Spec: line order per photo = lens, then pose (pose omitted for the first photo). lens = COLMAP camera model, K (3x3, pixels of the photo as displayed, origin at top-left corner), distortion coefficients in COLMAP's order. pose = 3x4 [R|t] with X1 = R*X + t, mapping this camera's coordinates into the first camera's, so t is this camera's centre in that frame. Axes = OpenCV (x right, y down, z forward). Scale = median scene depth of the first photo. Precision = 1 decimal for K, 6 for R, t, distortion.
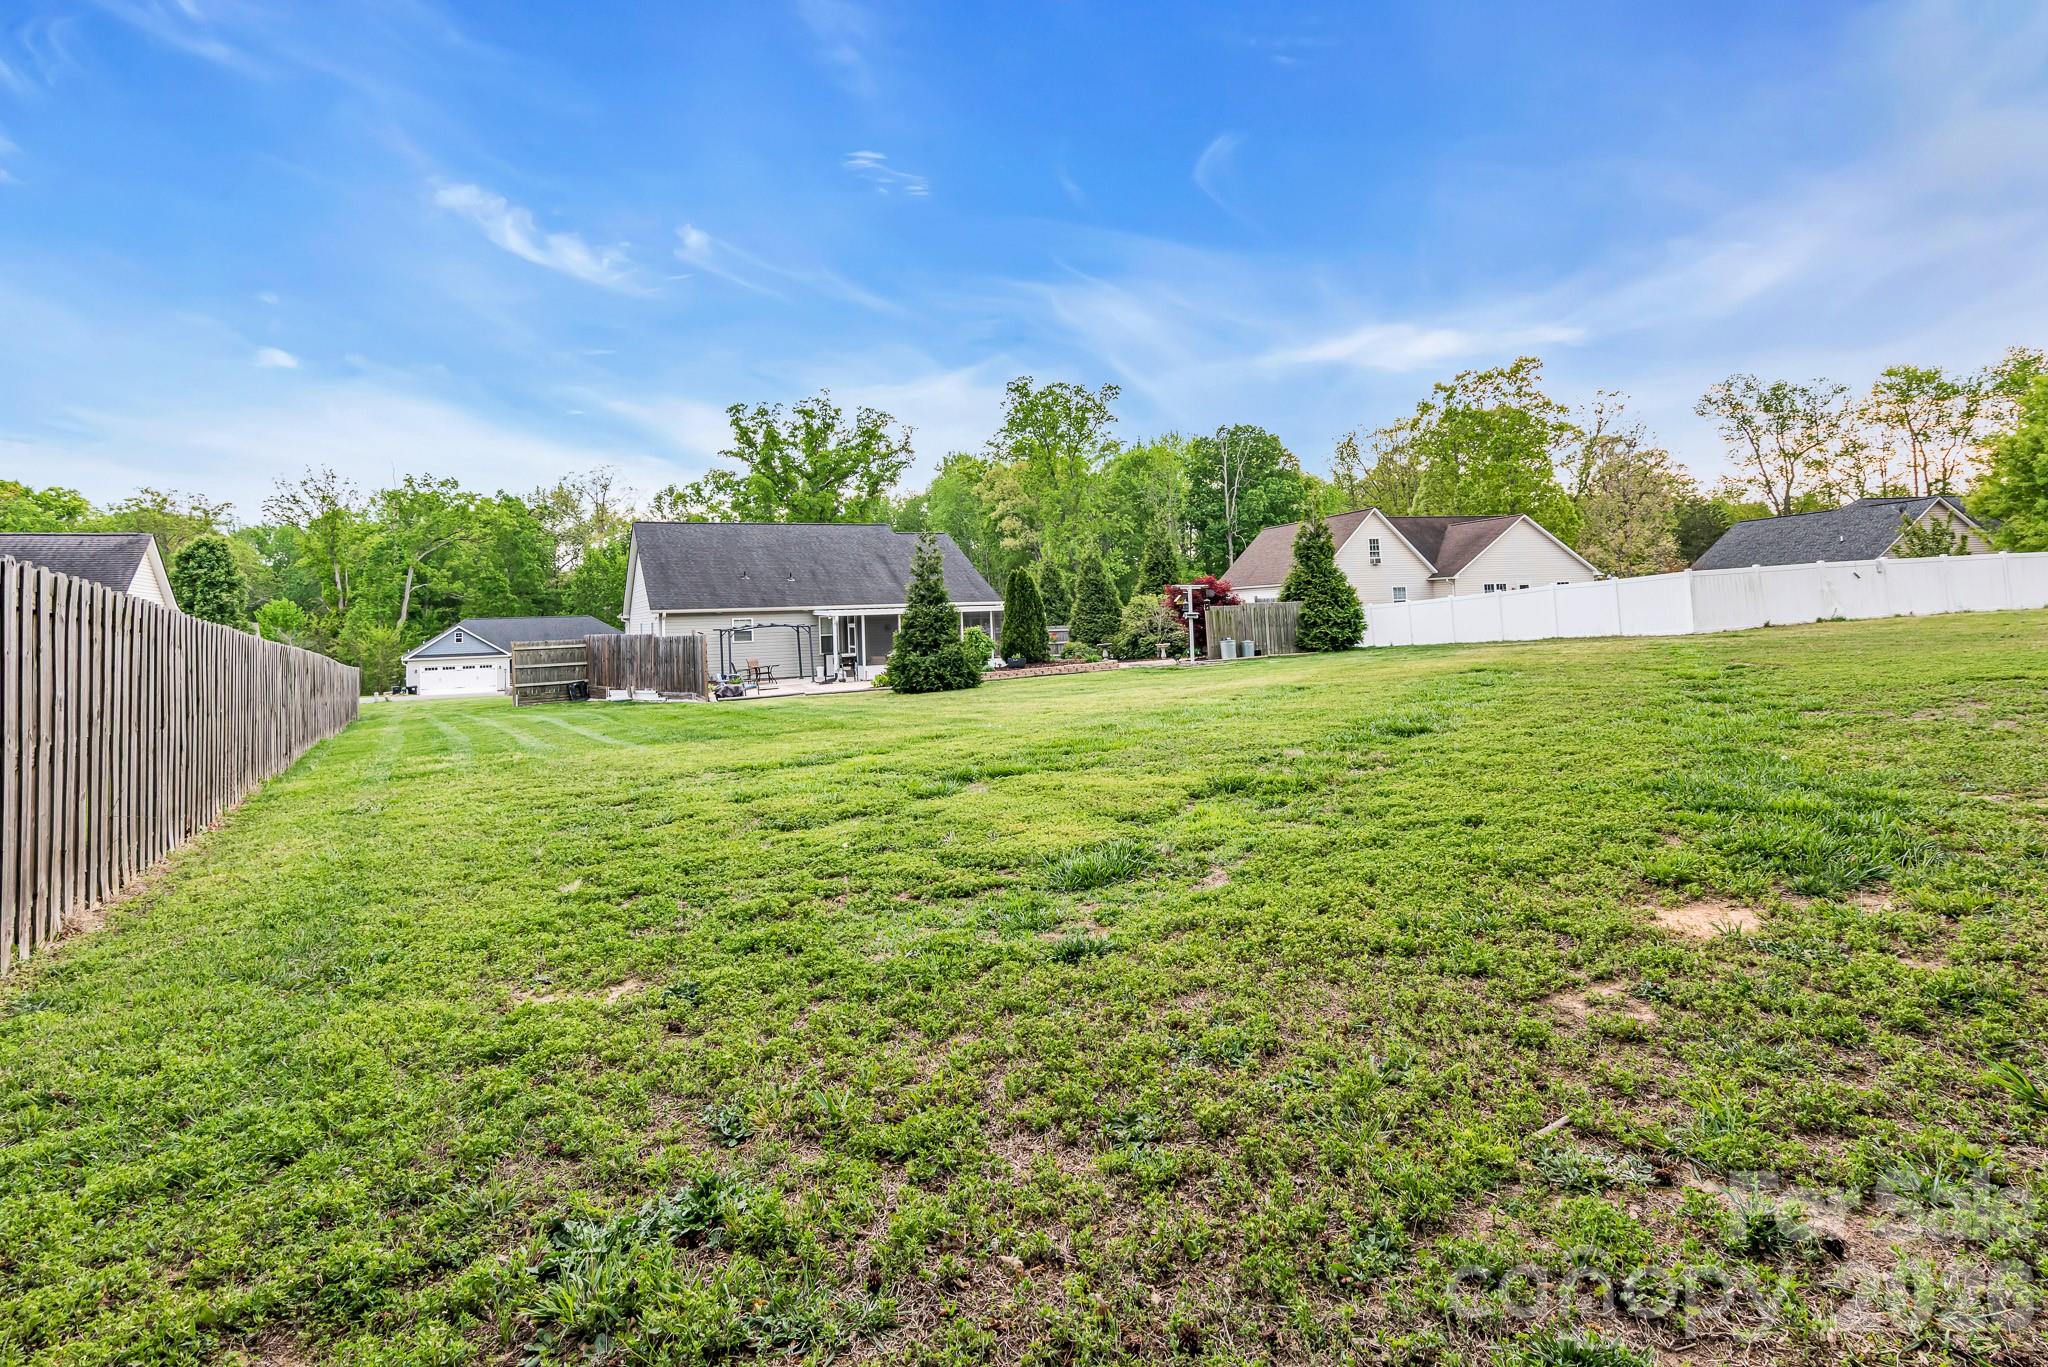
lens RADIAL K [[1016.3, 0, 1023.7], [0, 1016.3, 677.8], [0, 0, 1]] dist [0.003243, 0.000047]
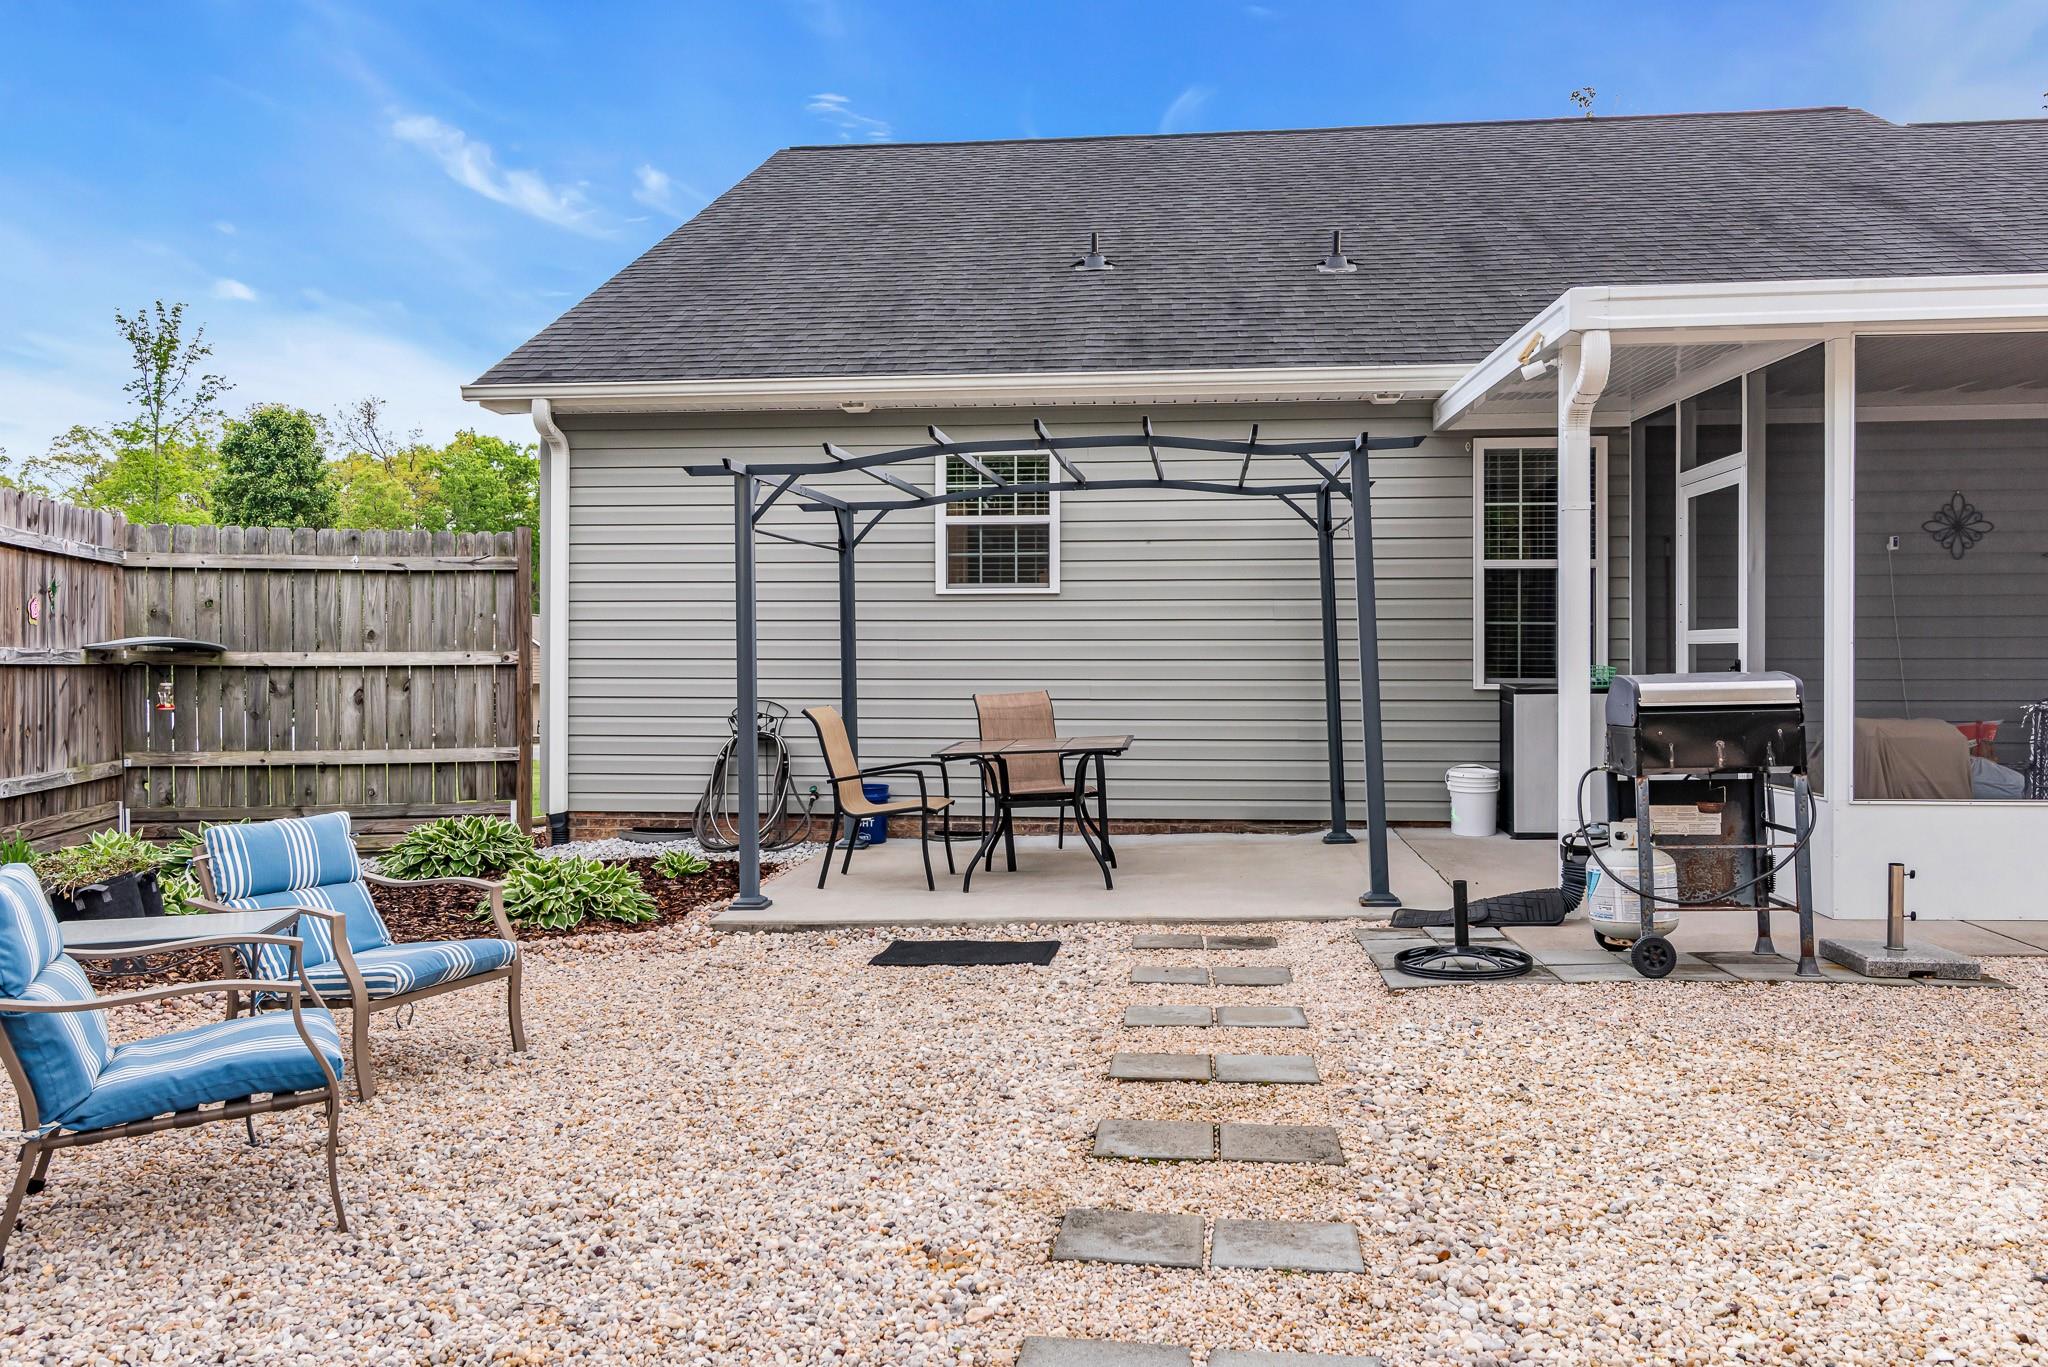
lens RADIAL K [[1515.1, 0, 1024.1], [0, 1515.1, 658.4], [0, 0, 1]] dist [0.000513, 0.000569]
pose [[0.857931, 0.026576, -0.513077, -0.061602], [-0.054202, 0.997770, -0.038952, -0.006513], [0.510898, 0.061228, 0.857458, 0.335777]]
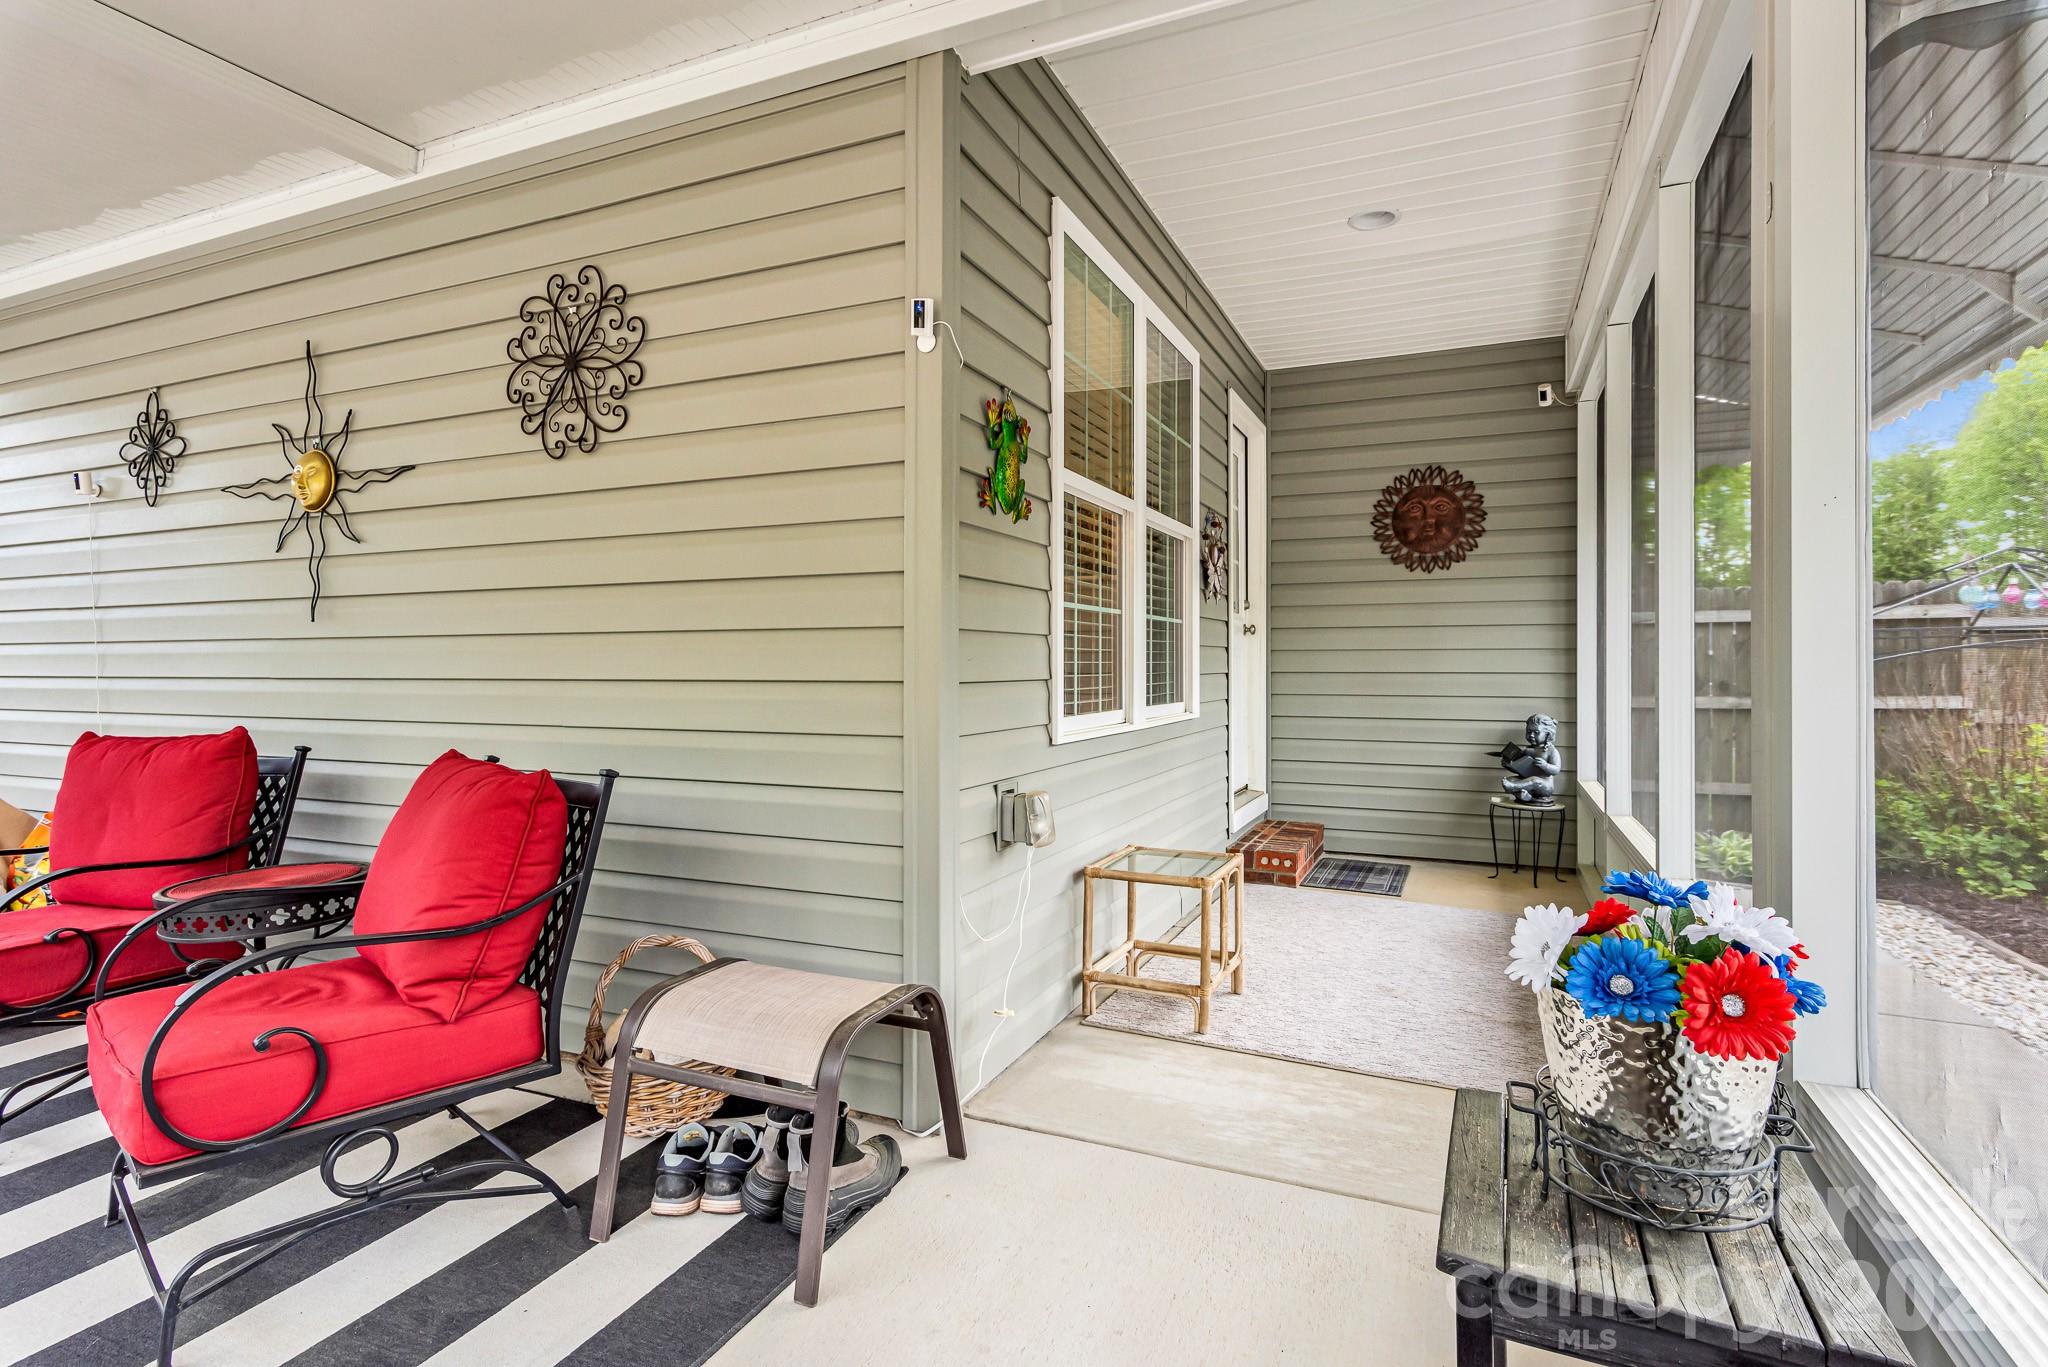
lens RADIAL K [[1025.6, 0, 1027.5], [0, 1025.6, 661.3], [0, 0, 1]] dist [0.002877, -0.000018]
pose [[0.660393, 0.025912, -0.750473, -0.010801], [-0.064275, 0.997687, -0.022113, -0.015250], [0.748164, 0.062840, 0.660532, 0.447217]]
